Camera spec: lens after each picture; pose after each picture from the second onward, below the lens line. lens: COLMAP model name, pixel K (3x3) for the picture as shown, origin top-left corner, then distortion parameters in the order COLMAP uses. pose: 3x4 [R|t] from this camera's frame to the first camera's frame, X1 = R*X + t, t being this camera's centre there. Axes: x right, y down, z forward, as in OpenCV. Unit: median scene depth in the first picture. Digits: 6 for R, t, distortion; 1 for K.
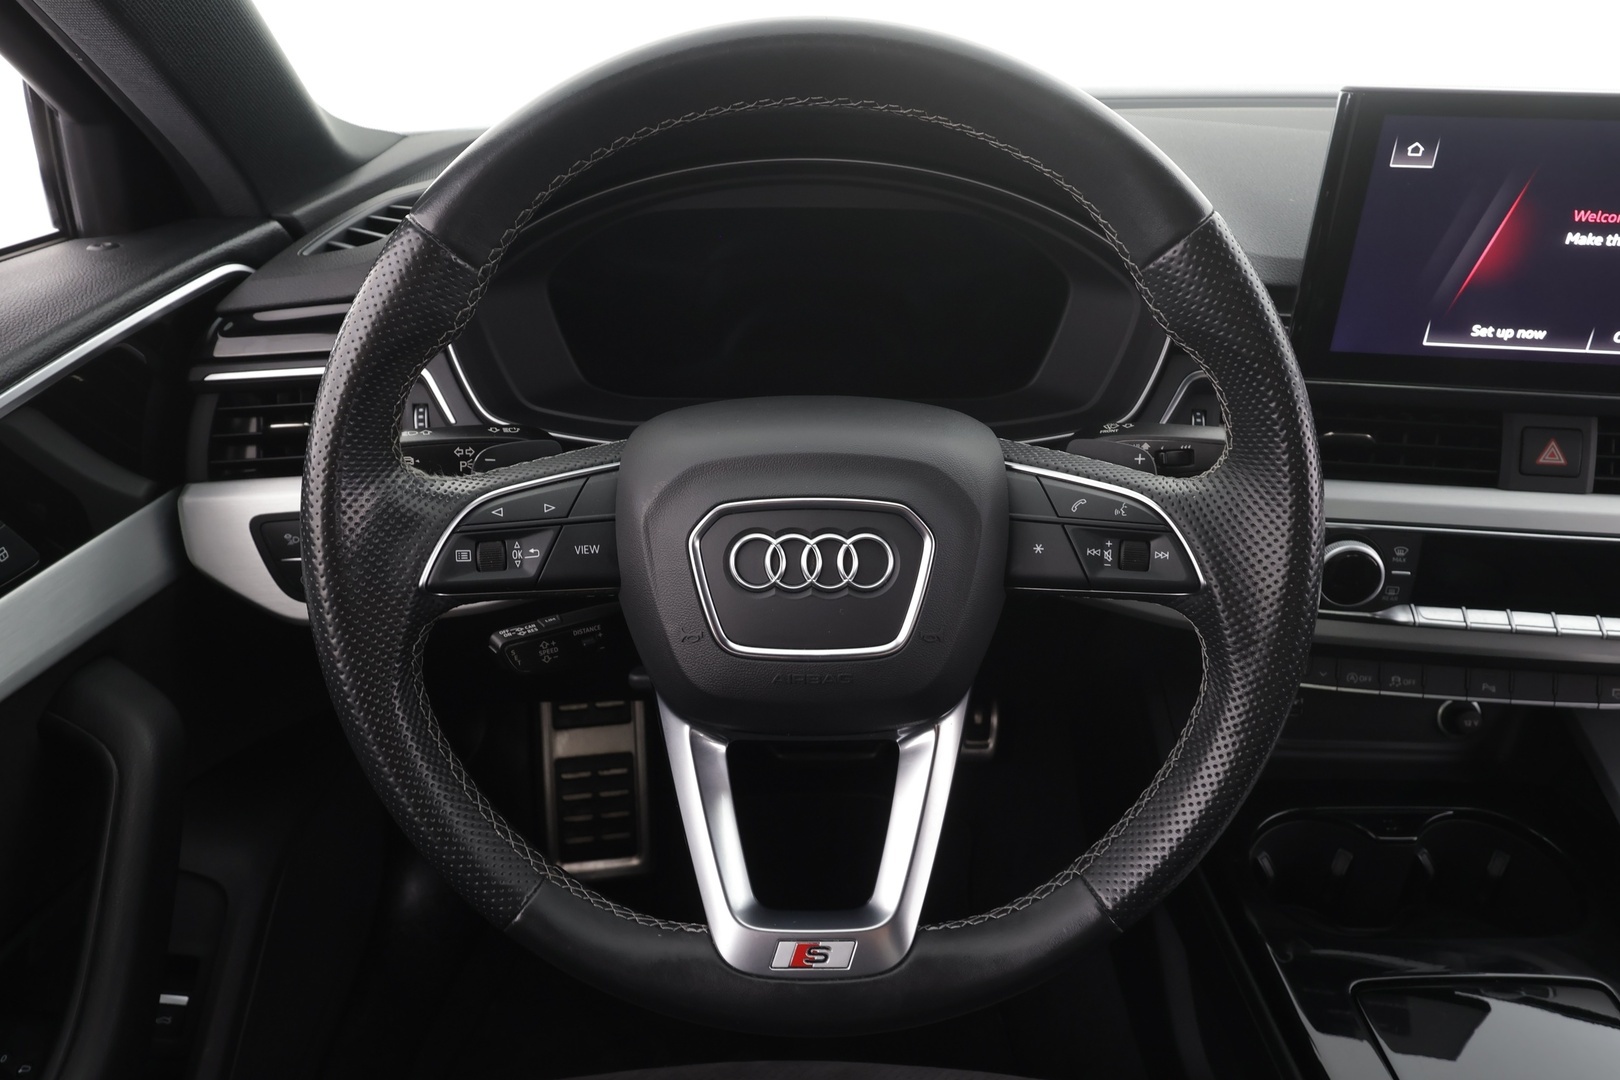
lens RADIAL K [[1115.5, 0, 808.3], [0, 1115.5, 548.8], [0, 0, 1]] dist [-0.002006, -0.004447]
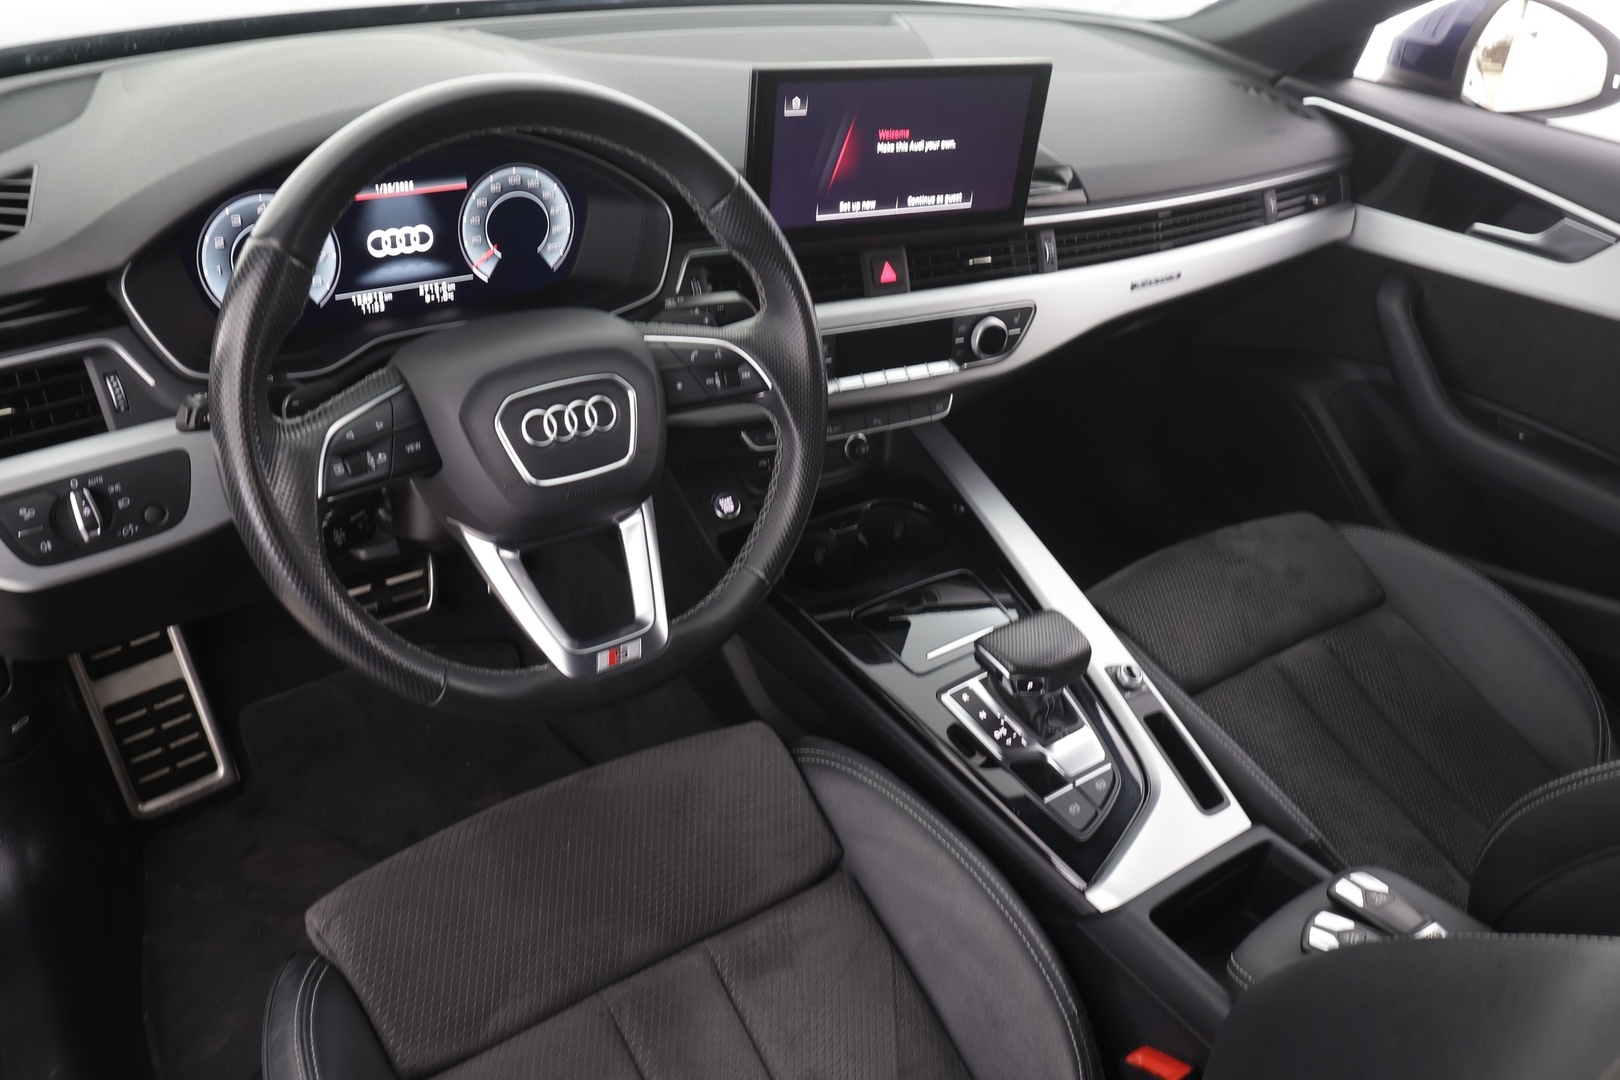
lens RADIAL K [[1304.5, 0, 812.7], [0, 1304.5, 535.6], [0, 0, 1]] dist [-0.002385, 0.007642]
pose [[0.809430, -0.257366, 0.527812, -0.613138], [0.196550, 0.965735, 0.169480, -0.064758], [-0.553346, -0.033441, 0.832280, -0.633836]]
